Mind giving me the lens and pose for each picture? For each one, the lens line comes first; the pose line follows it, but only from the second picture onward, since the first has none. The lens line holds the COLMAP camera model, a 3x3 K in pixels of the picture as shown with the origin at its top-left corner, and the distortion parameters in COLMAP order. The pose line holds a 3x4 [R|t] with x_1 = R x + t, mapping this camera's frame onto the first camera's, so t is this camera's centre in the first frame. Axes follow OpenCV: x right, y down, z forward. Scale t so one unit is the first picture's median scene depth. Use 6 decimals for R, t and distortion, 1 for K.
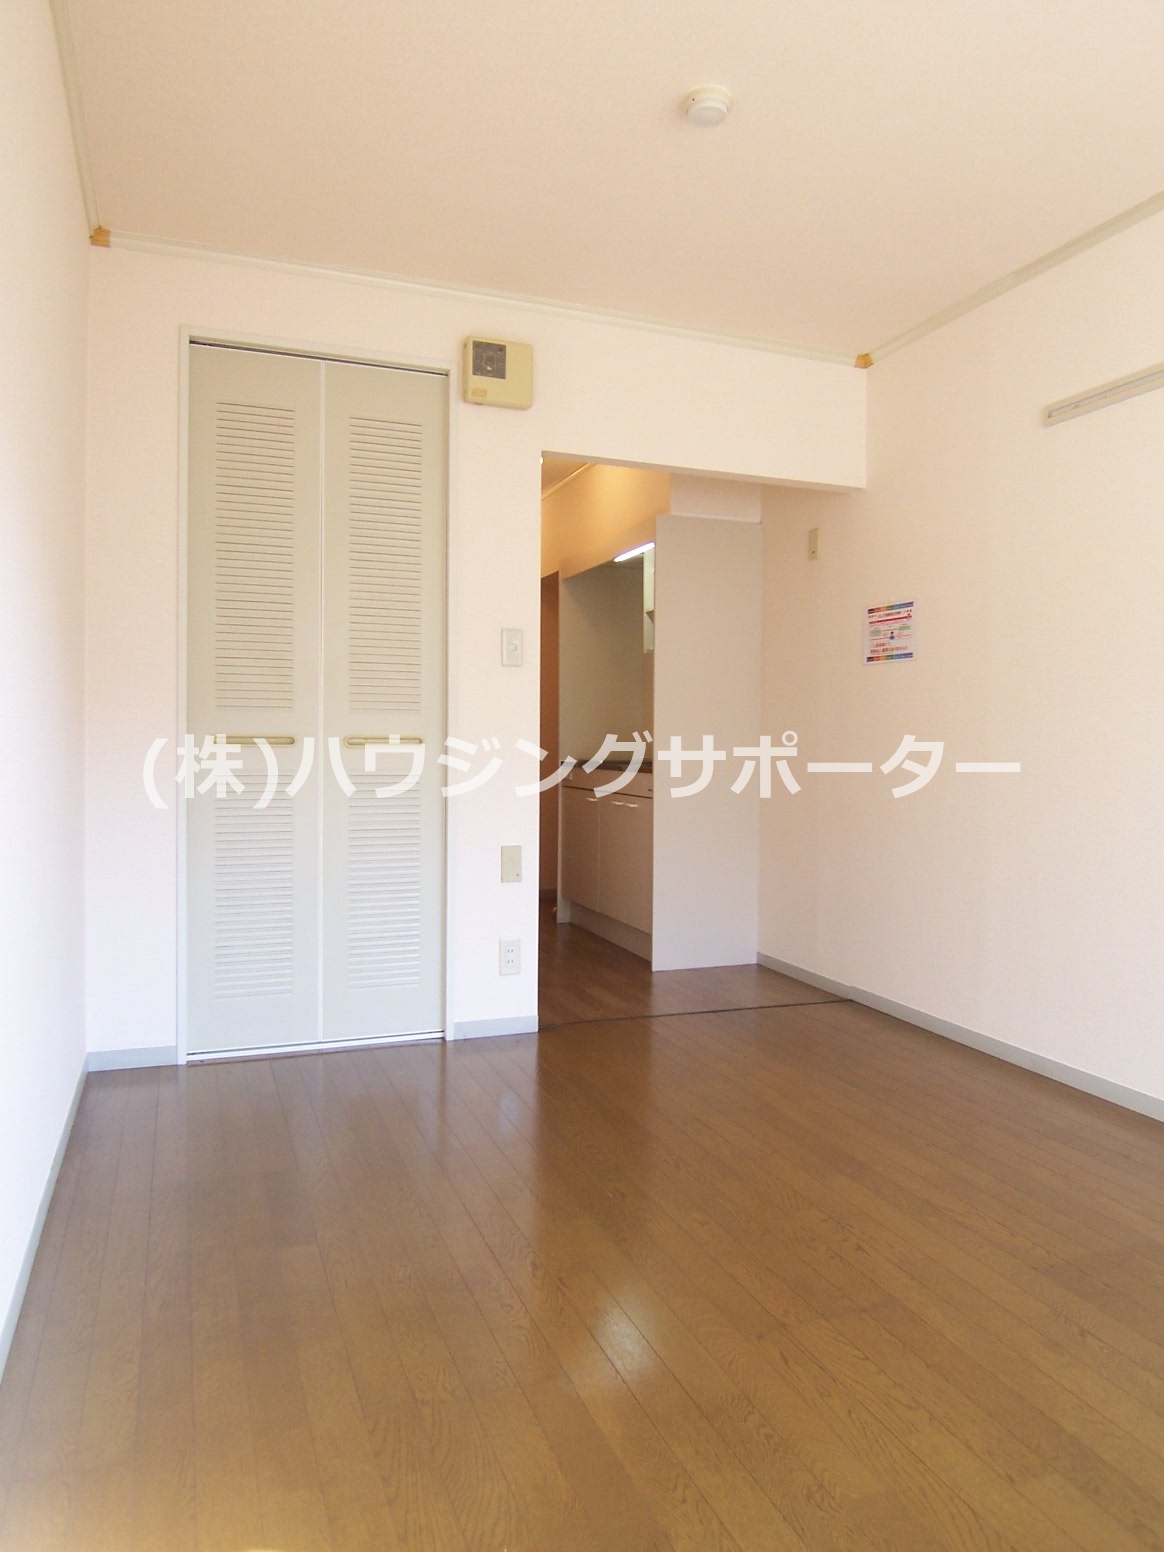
lens RADIAL K [[1047.1, 0, 582.8], [0, 1047.1, 765.5], [0, 0, 1]] dist [-0.027428, -0.024349]
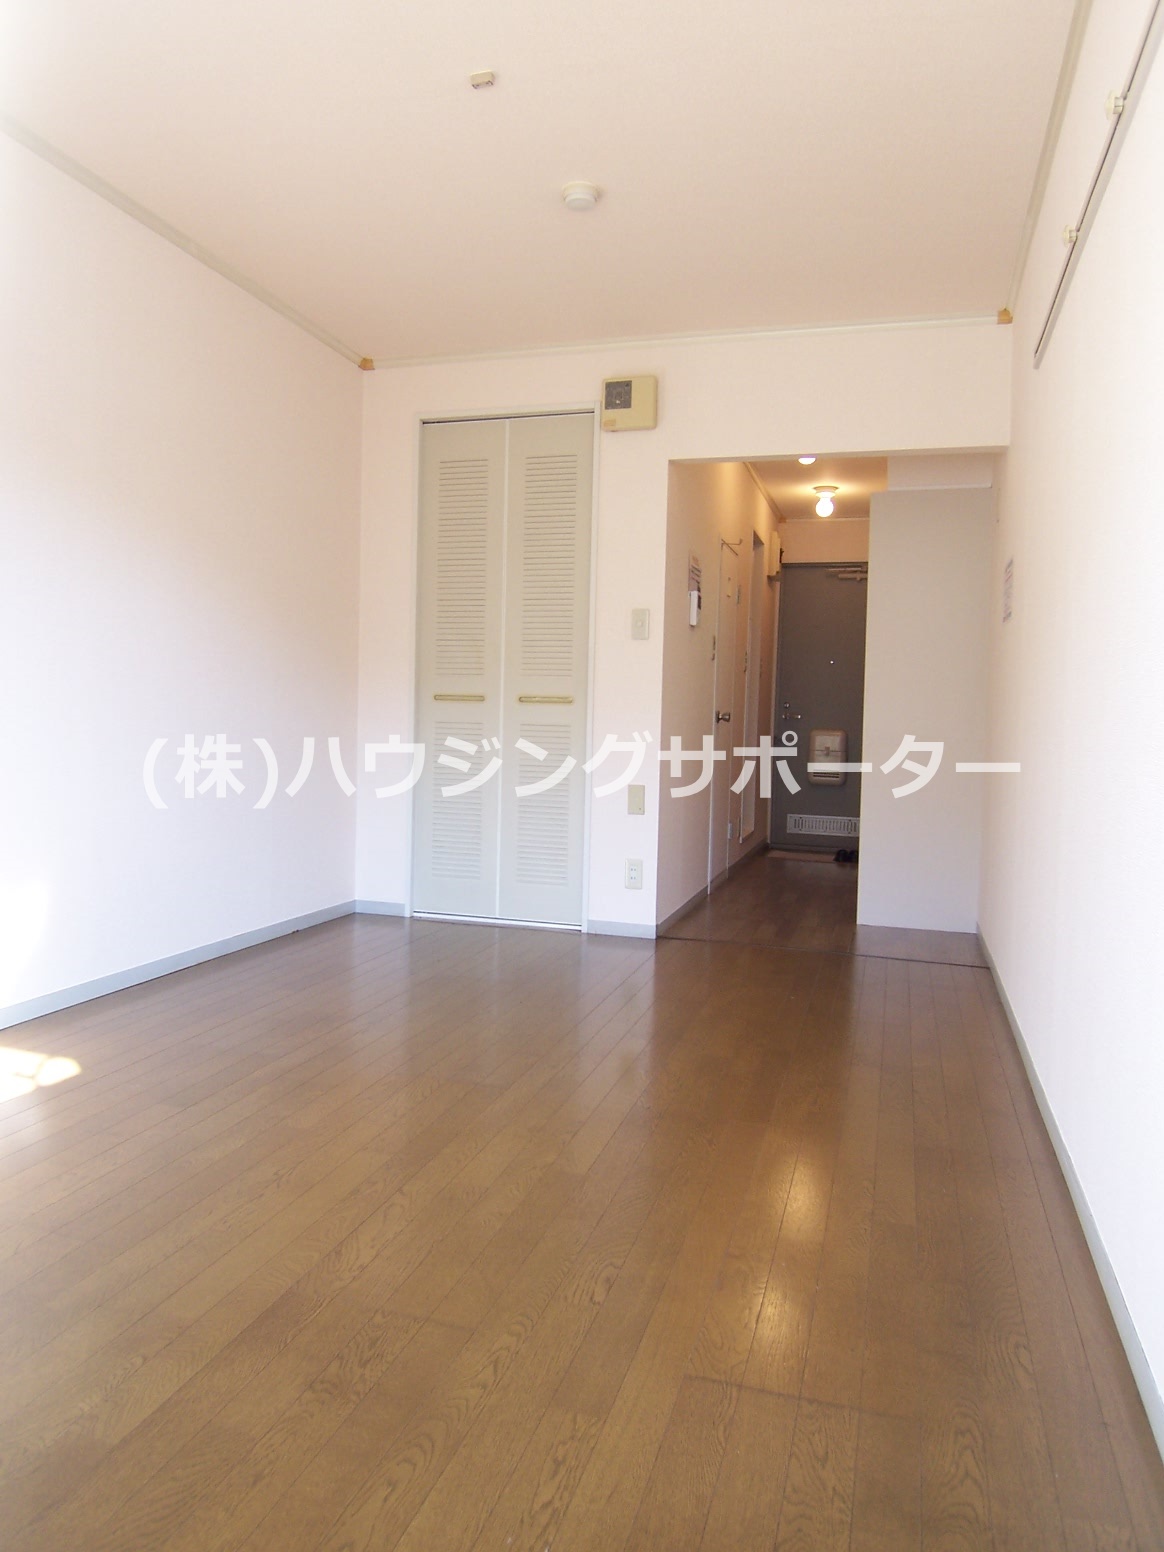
lens RADIAL K [[1047.1, 0, 584.6], [0, 1047.1, 777.8], [0, 0, 1]] dist [-0.027428, -0.024349]
pose [[0.787229, 0.045260, -0.614997, 0.669219], [-0.033371, 0.998968, 0.030801, 0.033351], [0.615757, -0.003725, 0.787928, -0.015070]]
